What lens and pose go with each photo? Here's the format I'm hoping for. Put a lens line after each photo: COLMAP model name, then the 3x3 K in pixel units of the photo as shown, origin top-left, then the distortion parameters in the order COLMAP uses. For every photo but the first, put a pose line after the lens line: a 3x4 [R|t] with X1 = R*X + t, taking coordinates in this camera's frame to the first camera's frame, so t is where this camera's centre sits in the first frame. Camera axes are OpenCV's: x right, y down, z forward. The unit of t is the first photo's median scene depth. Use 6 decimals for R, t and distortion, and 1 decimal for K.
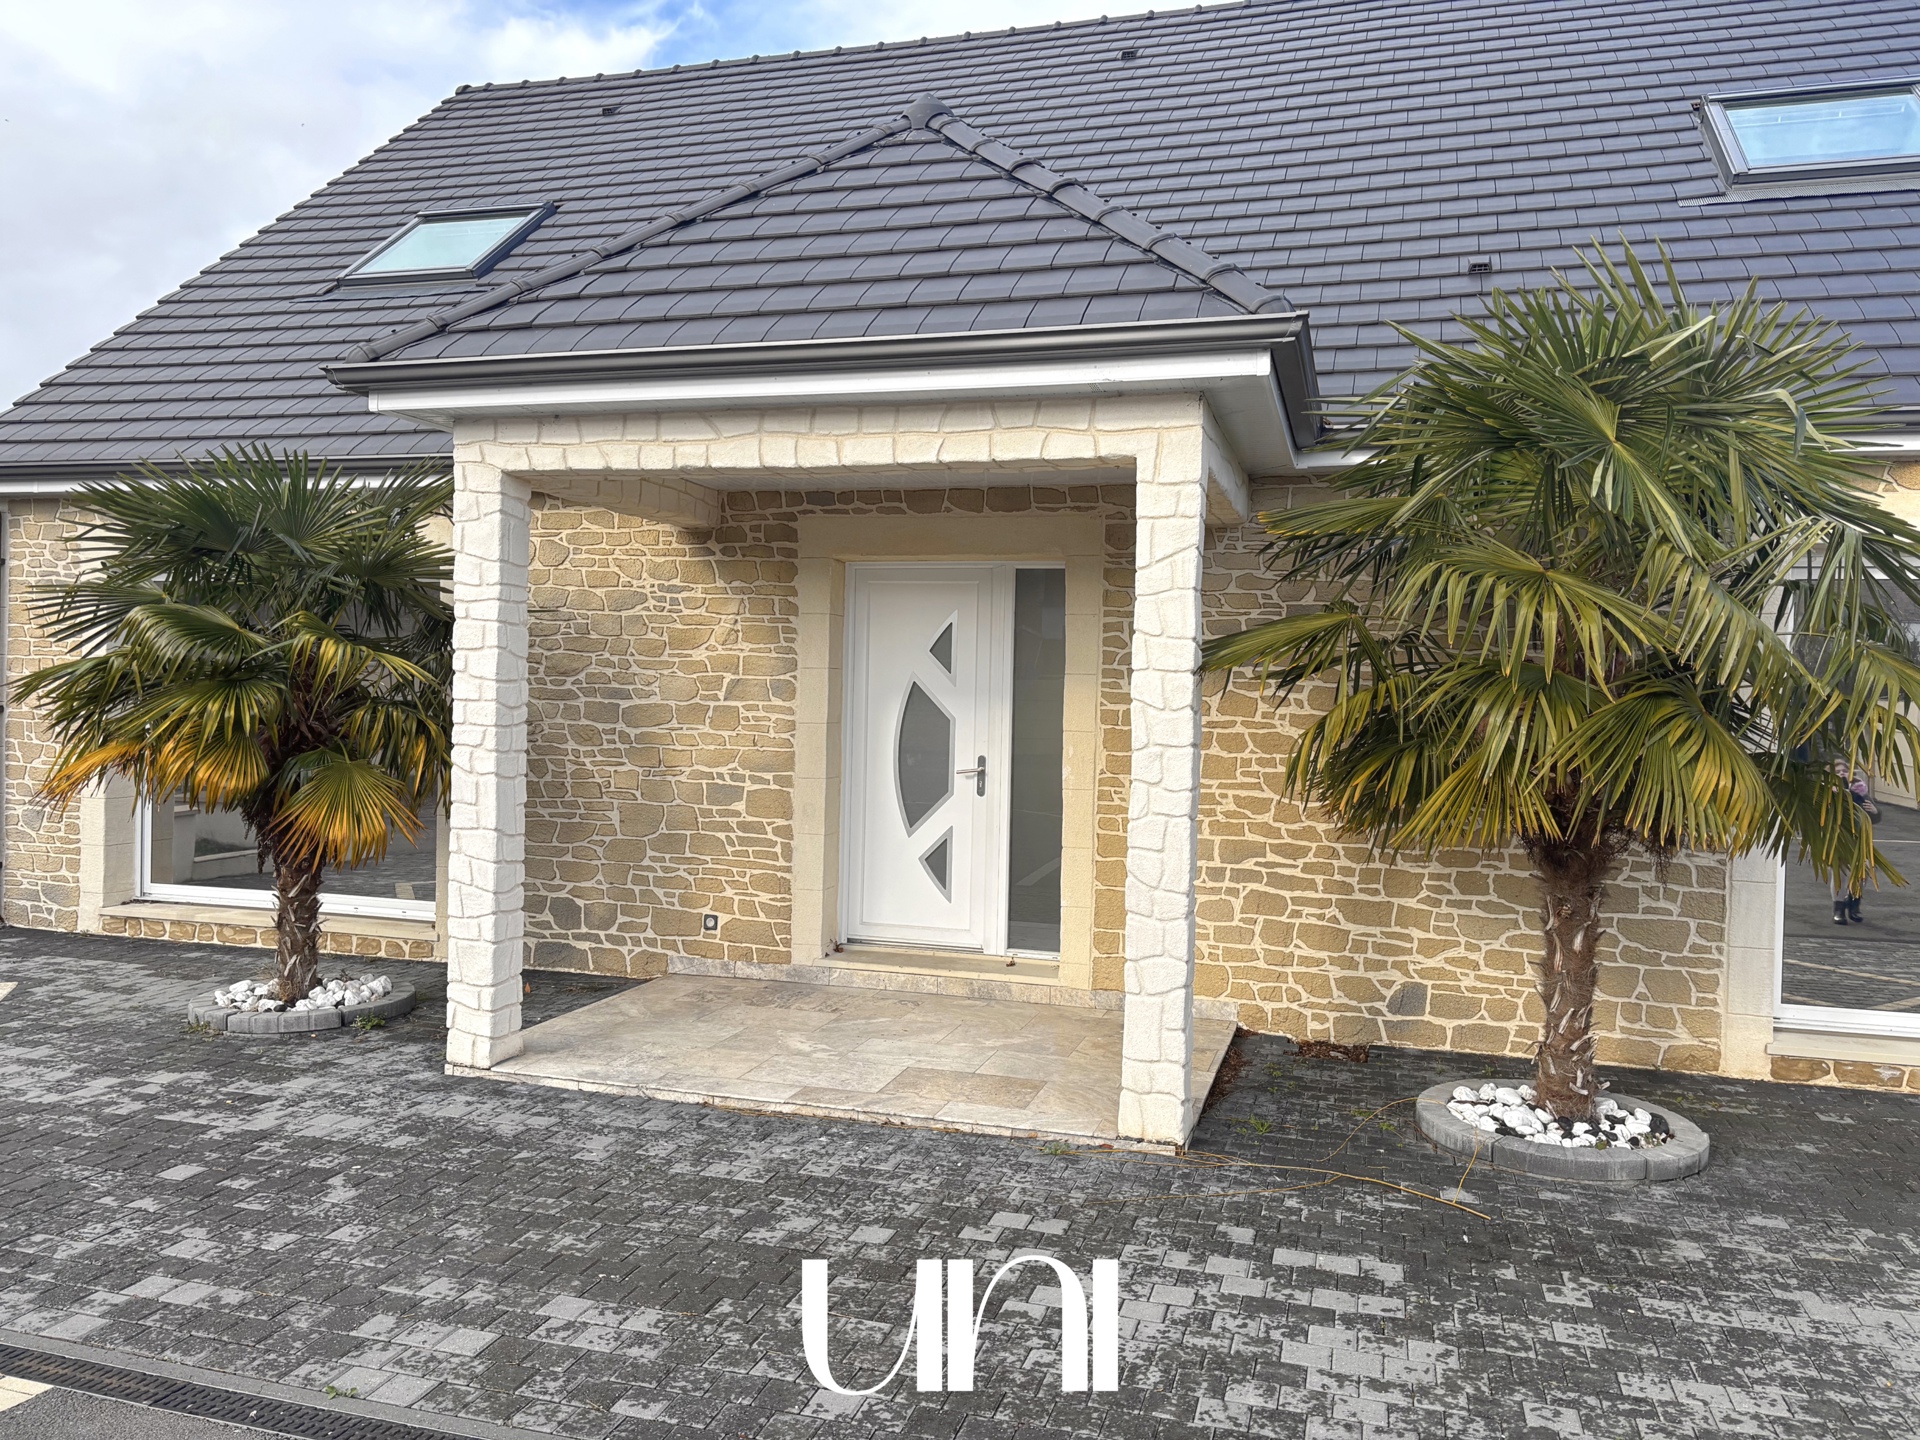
lens RADIAL K [[1410.0, 0, 977.2], [0, 1410.0, 731.0], [0, 0, 1]] dist [0.025167, -0.006820]
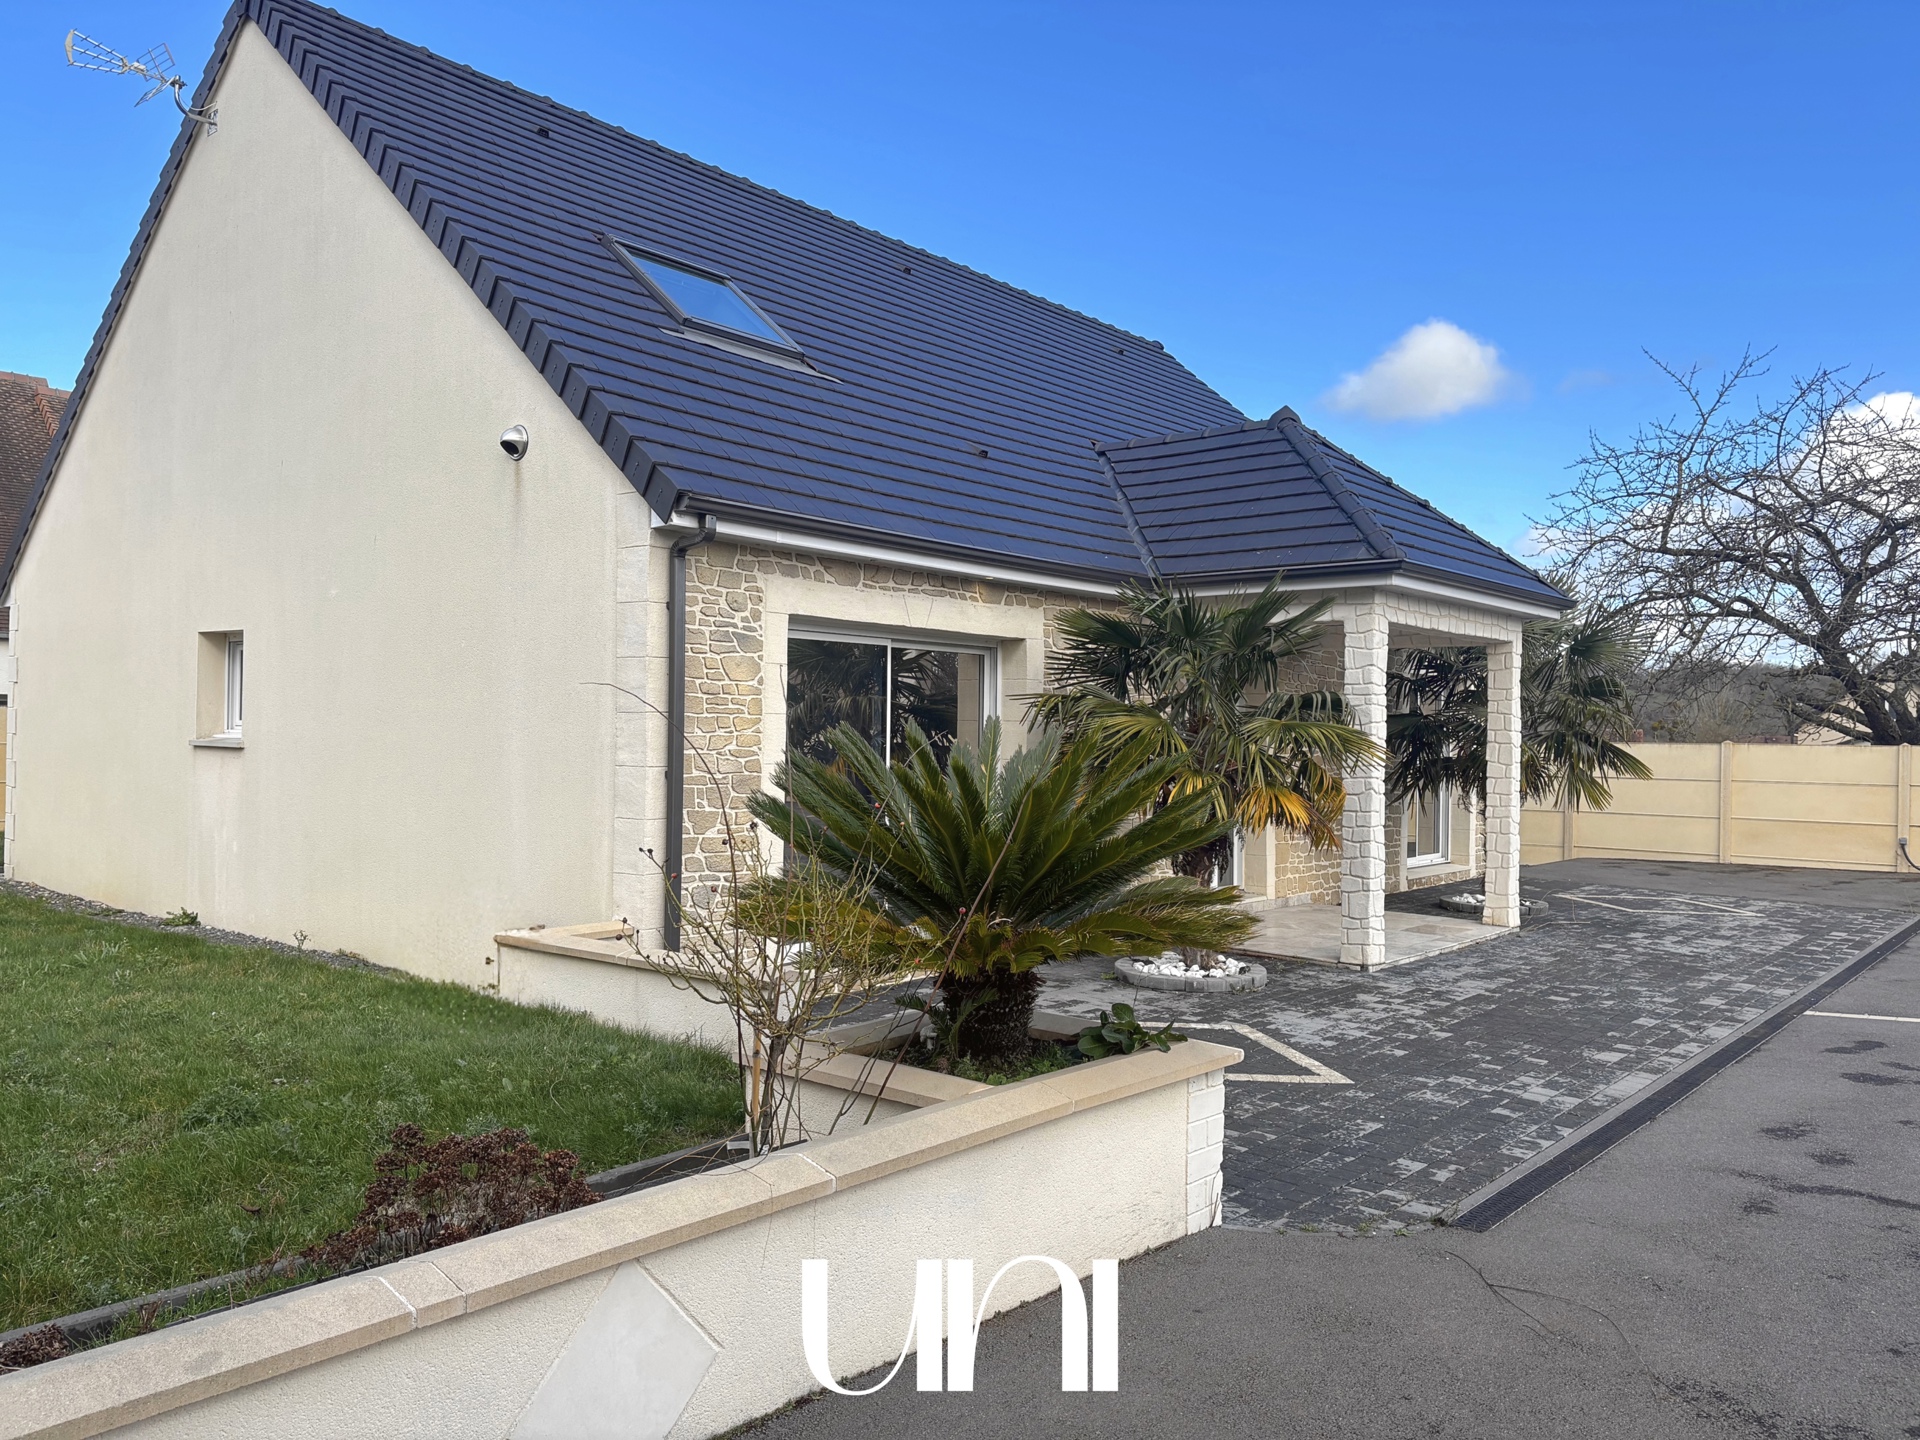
lens RADIAL K [[1465.2, 0, 983.2], [0, 1465.2, 723.7], [0, 0, 1]] dist [0.126093, -0.137149]
pose [[0.384541, -0.014563, 0.922993, -1.849296], [0.012460, 0.999866, 0.010584, -0.069627], [-0.923024, 0.007431, 0.384672, 0.615759]]
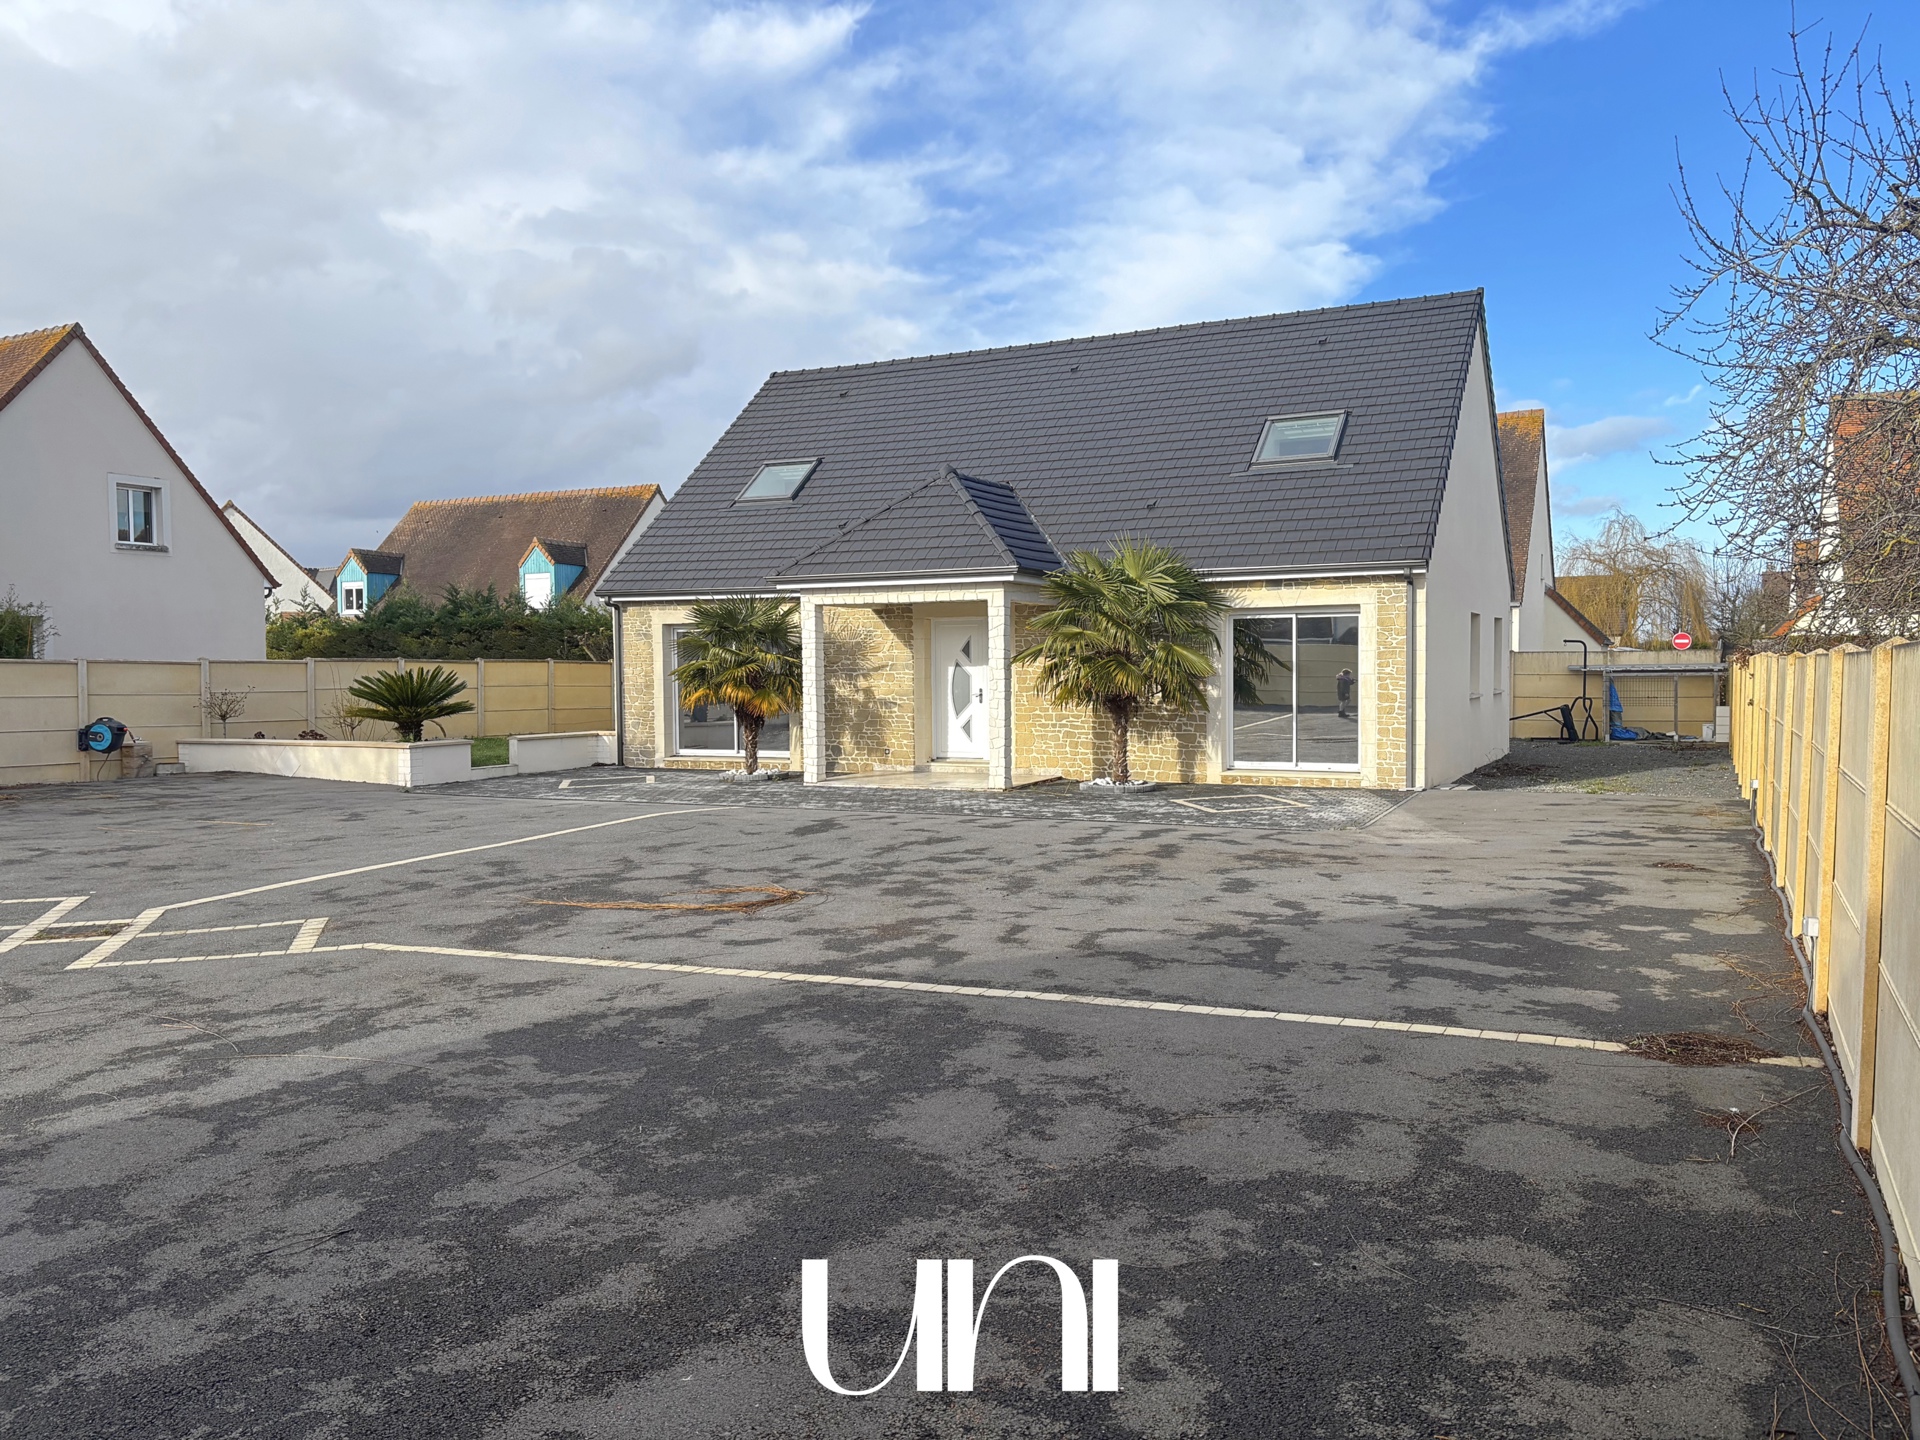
lens RADIAL K [[1465.2, 0, 983.2], [0, 1465.2, 723.7], [0, 0, 1]] dist [0.126093, -0.137149]
pose [[0.984803, -0.026338, -0.171667, 0.534241], [0.029014, 0.999493, 0.013100, 0.053438], [0.171235, -0.017881, 0.985068, -1.955221]]
